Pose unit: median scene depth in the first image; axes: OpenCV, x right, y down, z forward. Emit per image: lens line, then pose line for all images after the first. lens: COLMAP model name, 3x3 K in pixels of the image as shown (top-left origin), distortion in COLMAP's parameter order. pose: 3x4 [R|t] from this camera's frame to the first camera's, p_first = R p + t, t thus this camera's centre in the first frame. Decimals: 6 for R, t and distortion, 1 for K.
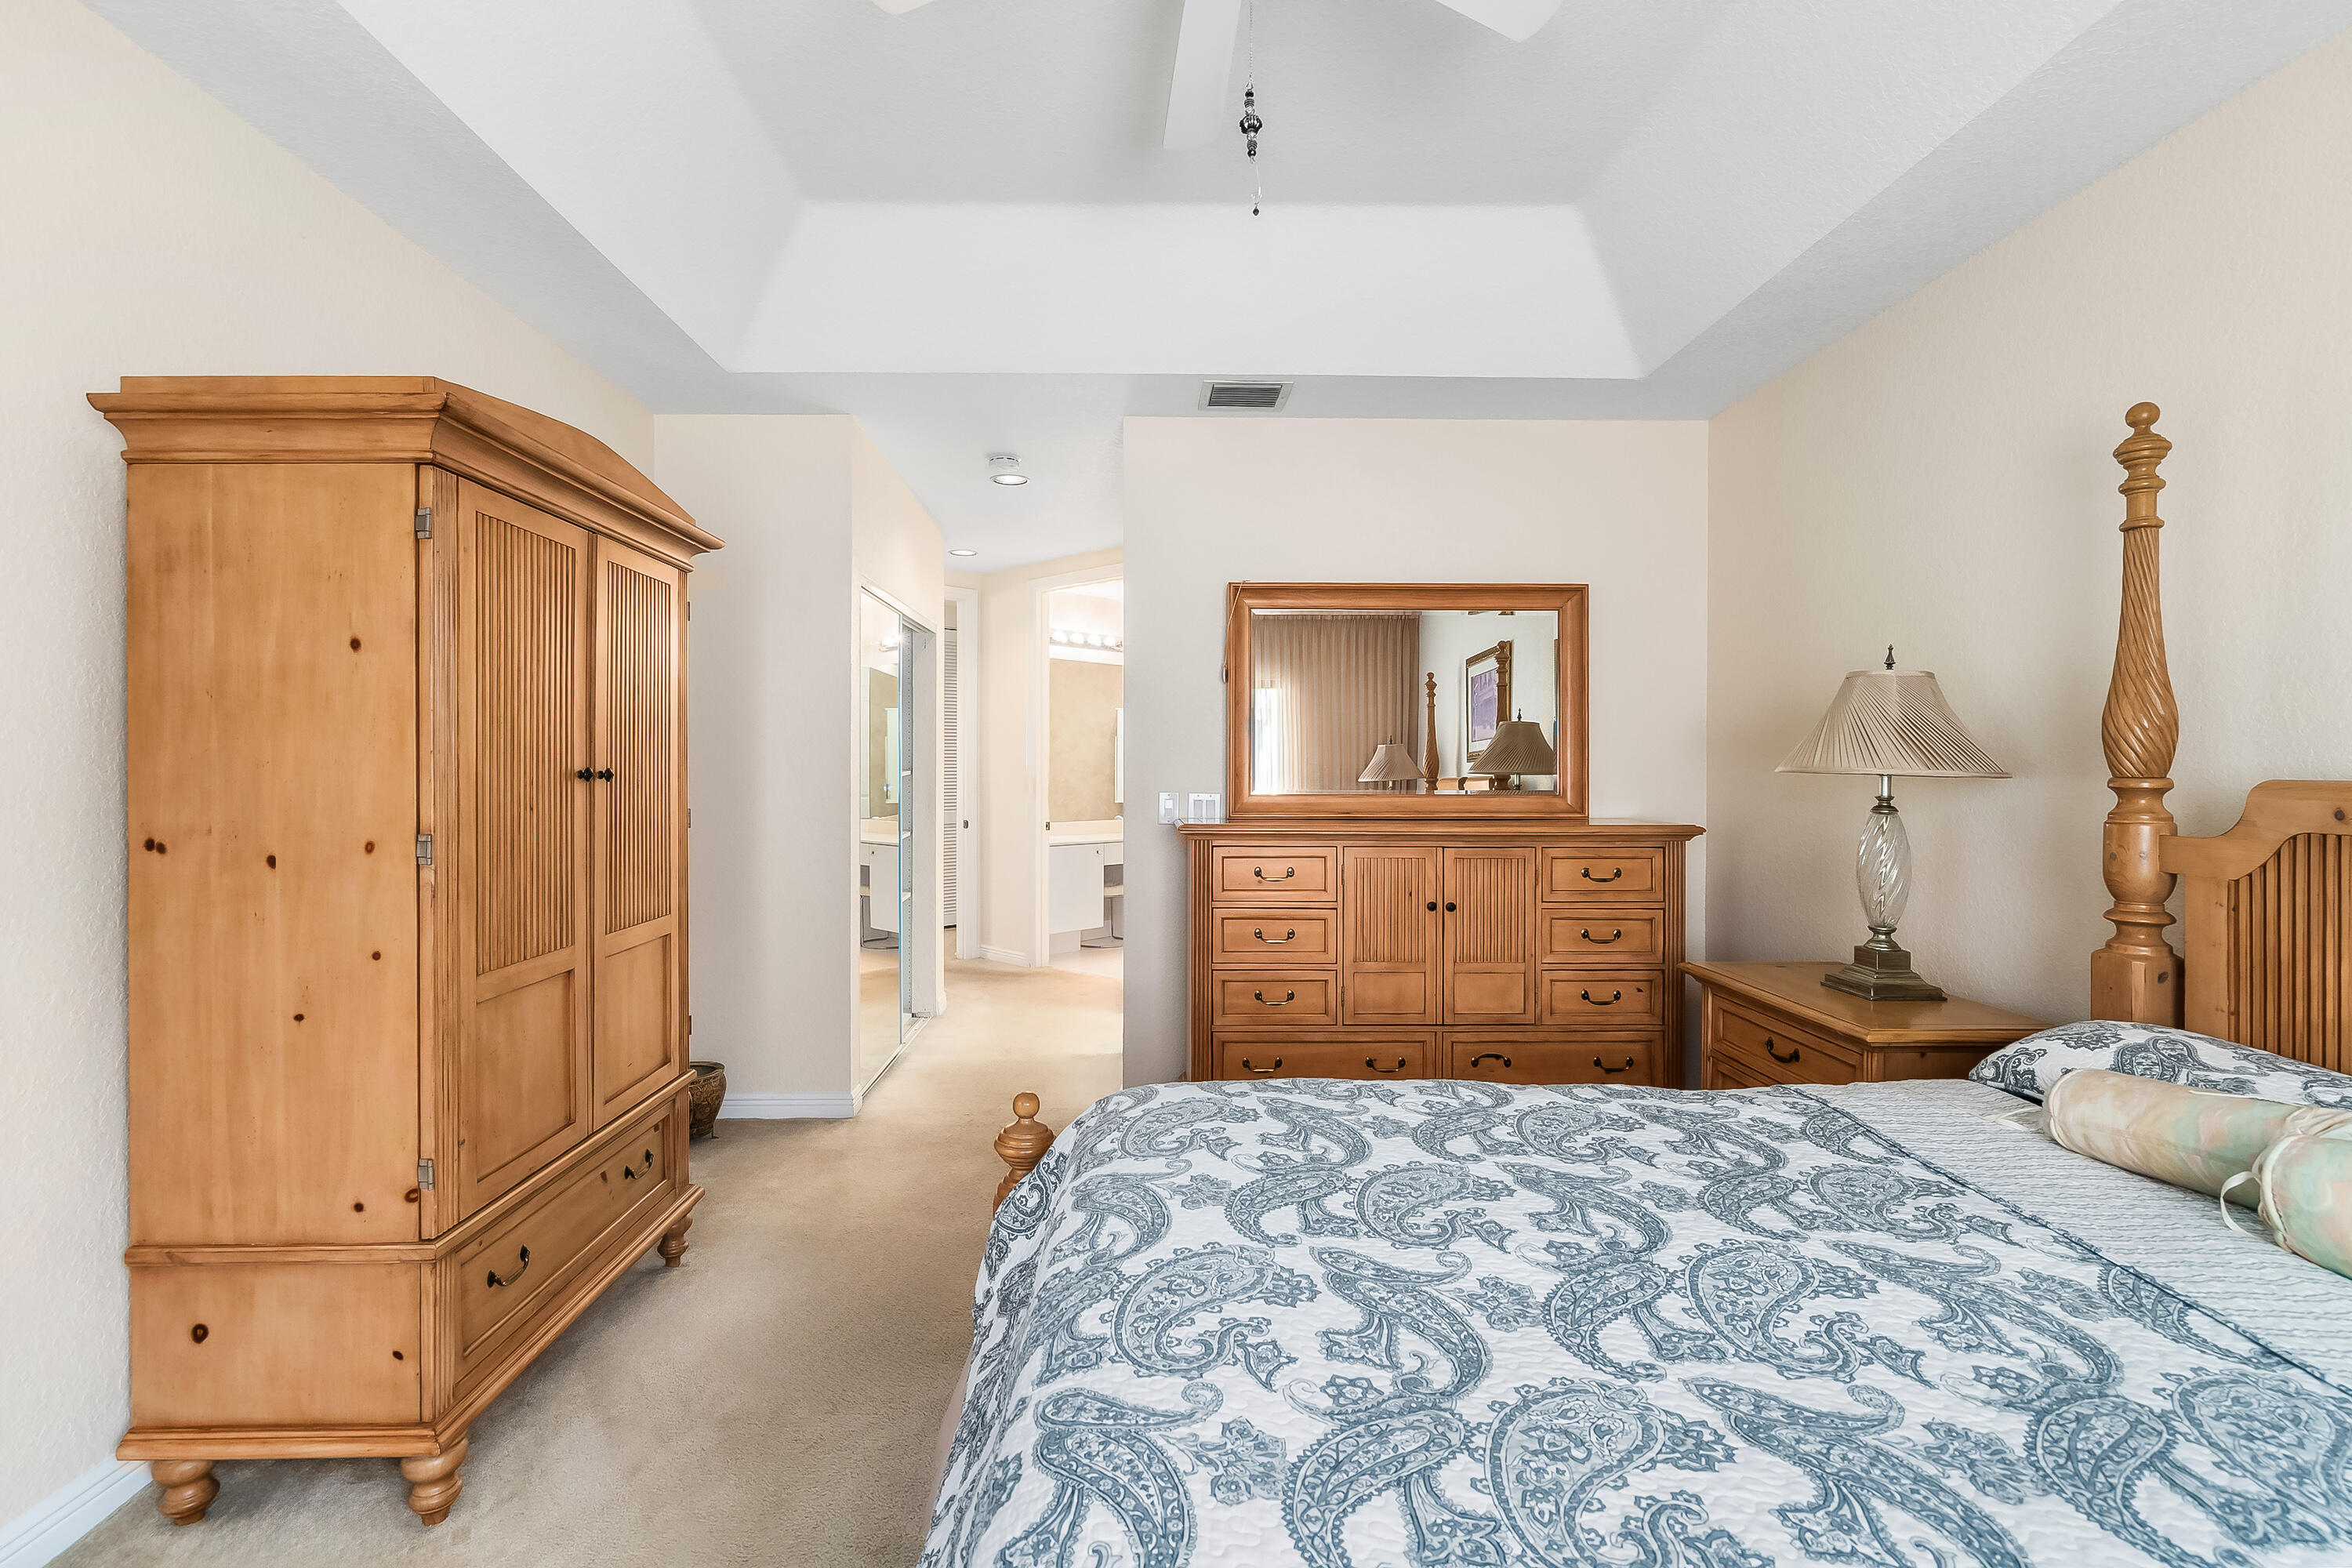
lens RADIAL K [[1080.3, 0, 1169.6], [0, 1080.3, 760.9], [0, 0, 1]] dist [-0.002083, 0.000048]
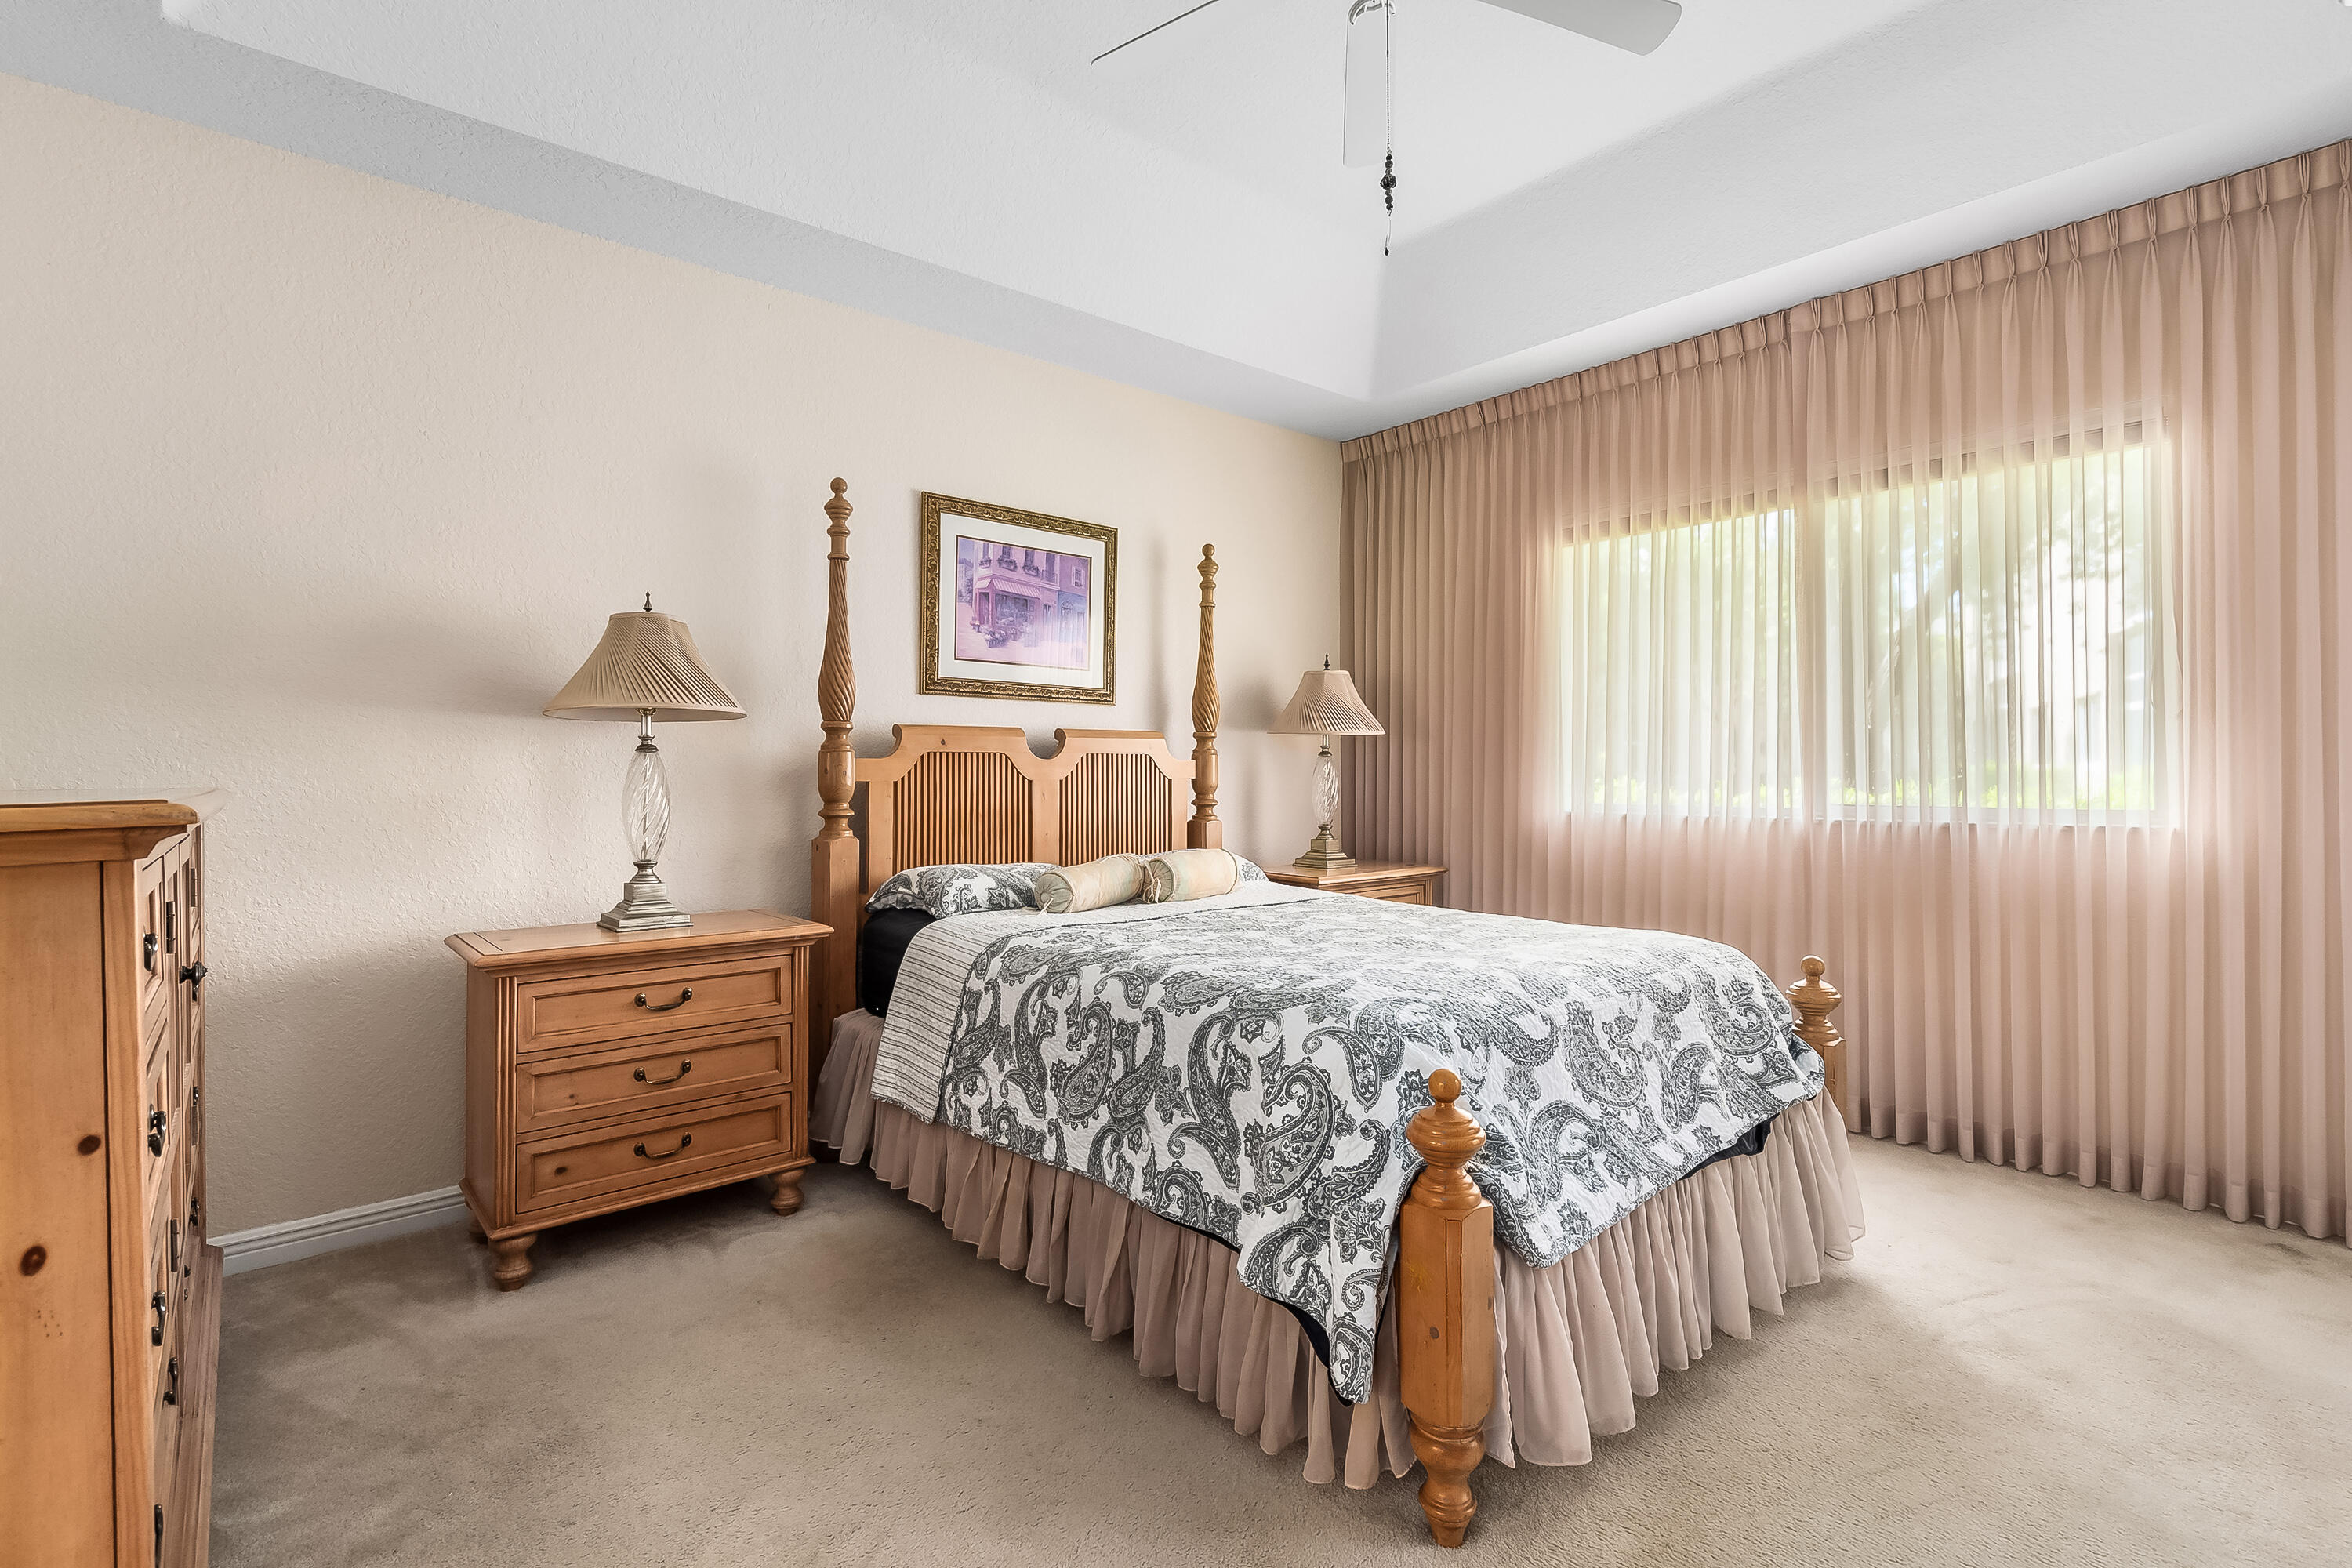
lens RADIAL K [[1076.7, 0, 1194.1], [0, 1076.7, 747.3], [0, 0, 1]] dist [-0.001432, -0.000079]
pose [[-0.632758, 0.016711, 0.774169, -0.472707], [0.004923, 0.999834, -0.017558, 0.063745], [-0.774334, -0.007299, -0.632735, 1.238639]]
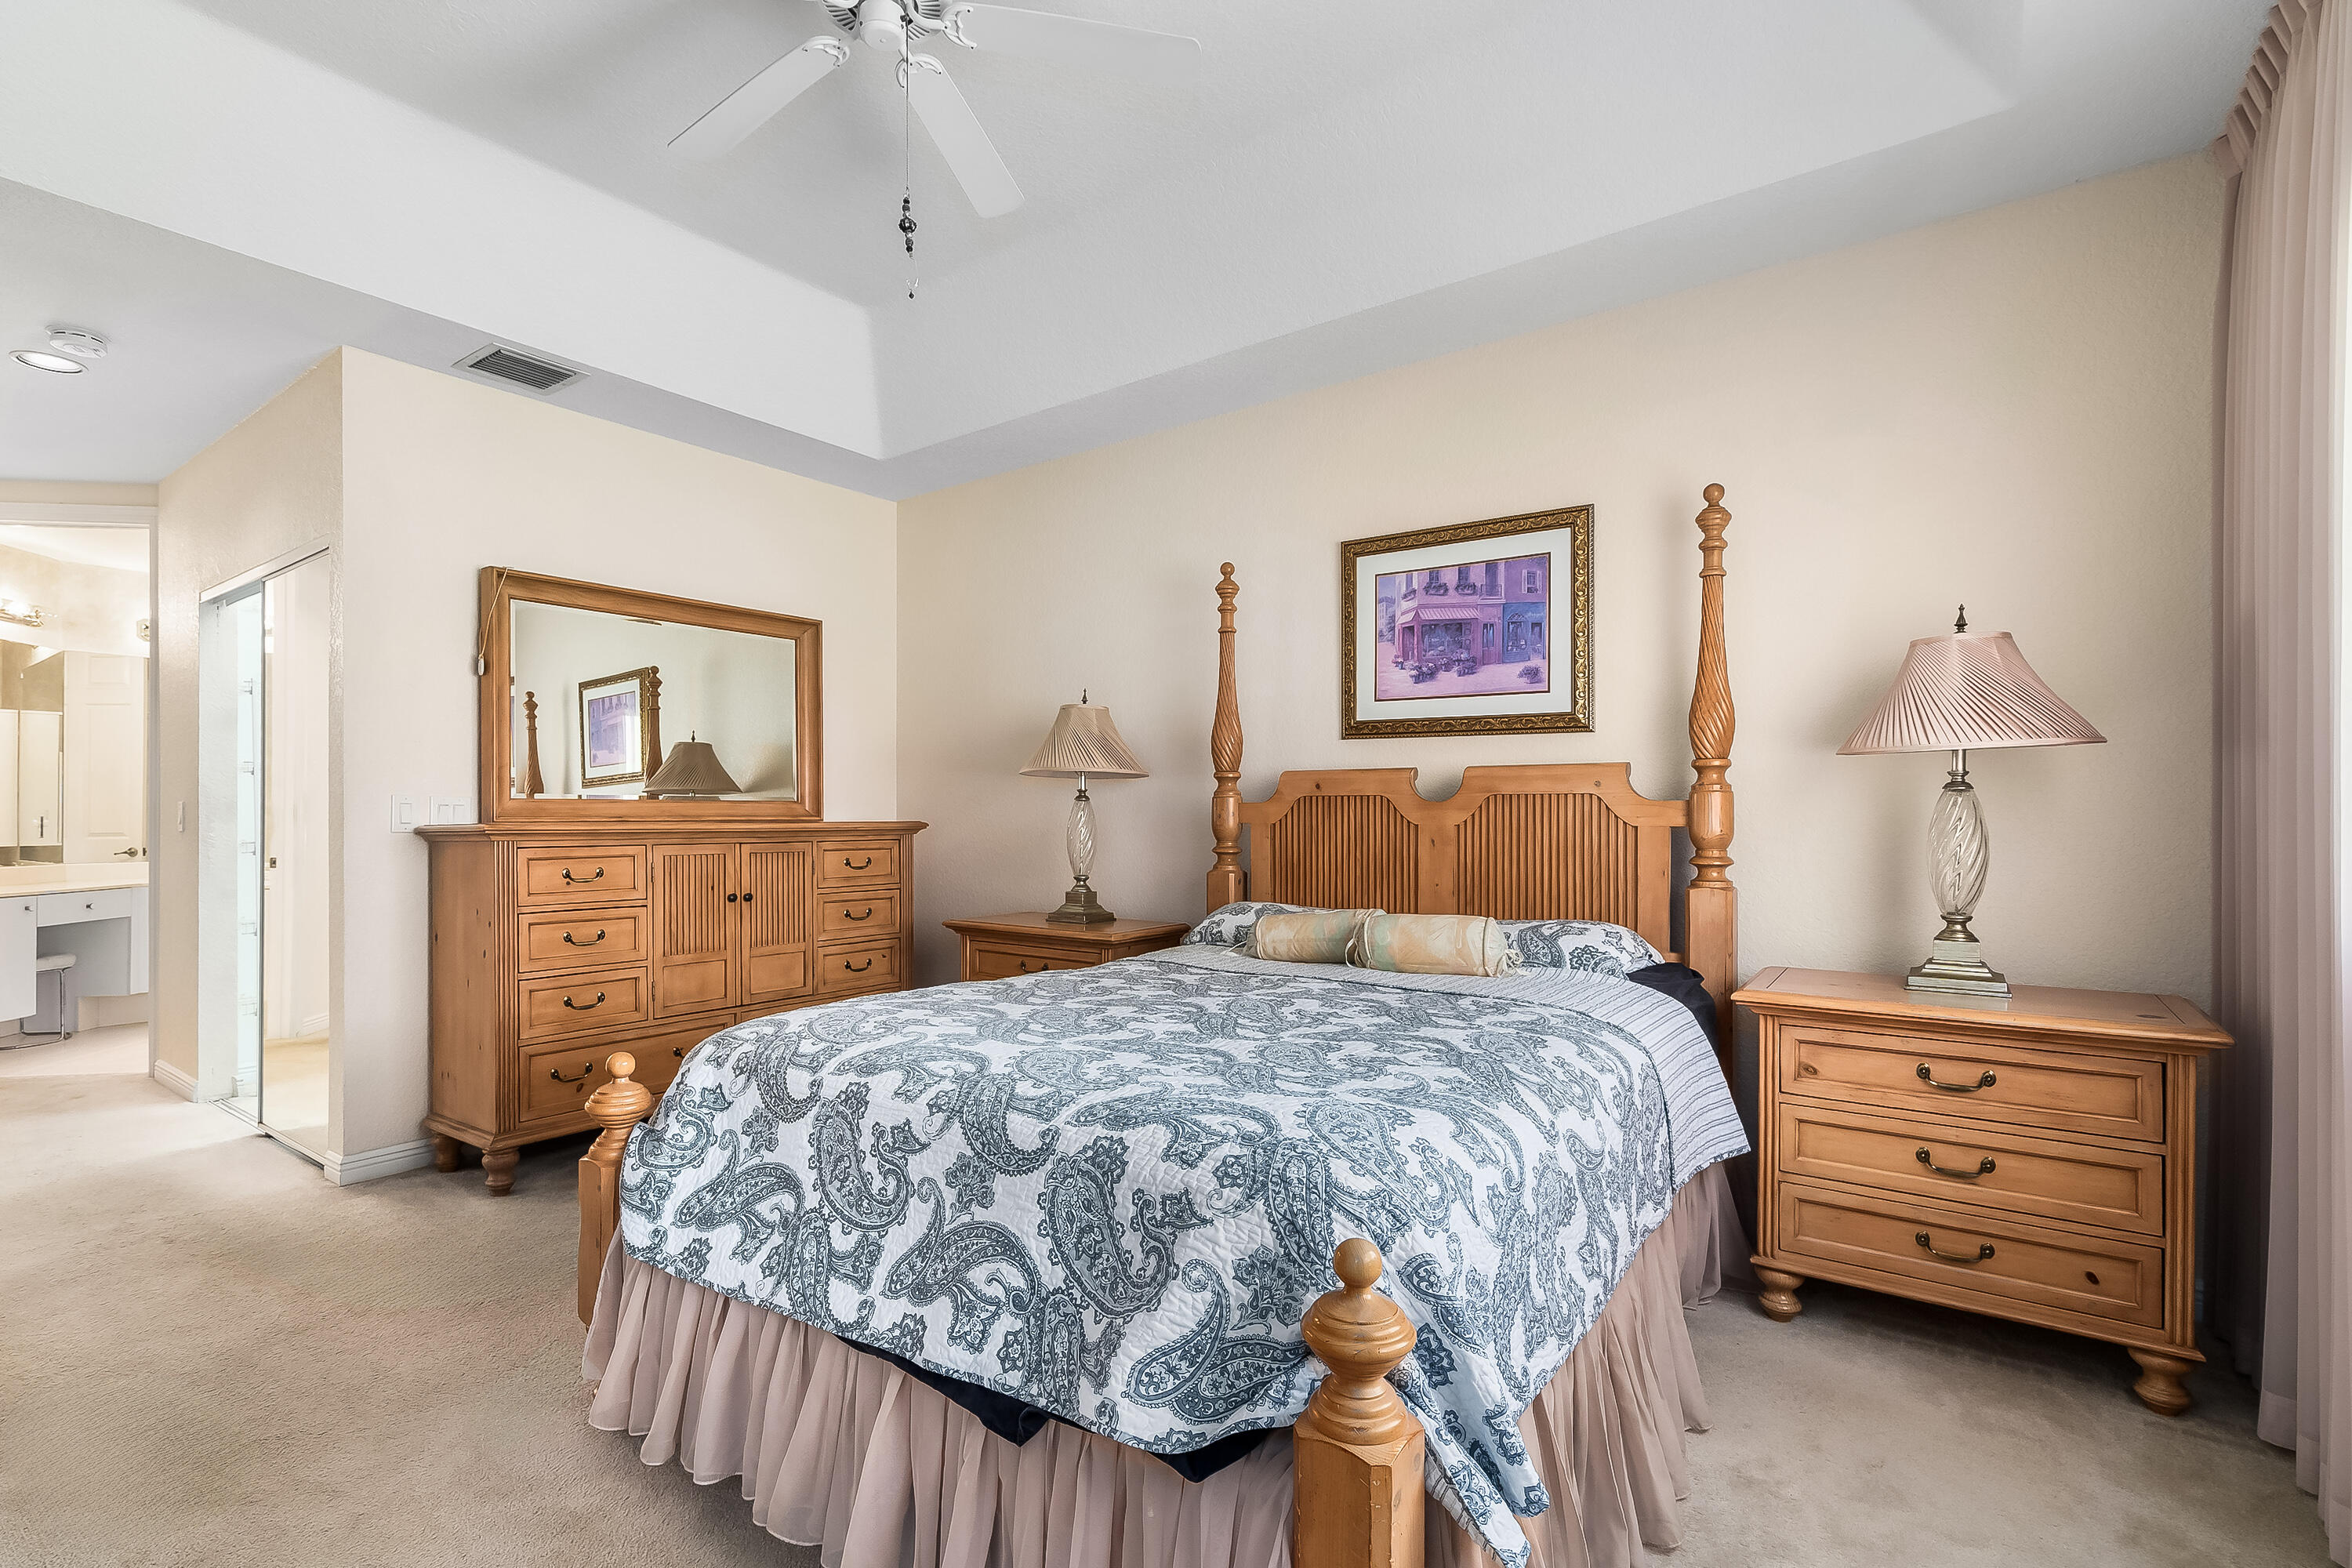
lens RADIAL K [[1093.1, 0, 1151.5], [0, 1093.1, 794.6], [0, 0, 1]] dist [-0.003509, -0.000442]
pose [[0.613797, 0.011695, 0.789378, -0.473370], [0.002064, 0.999863, -0.016418, 0.064862], [-0.789461, 0.011707, 0.613688, -0.006759]]
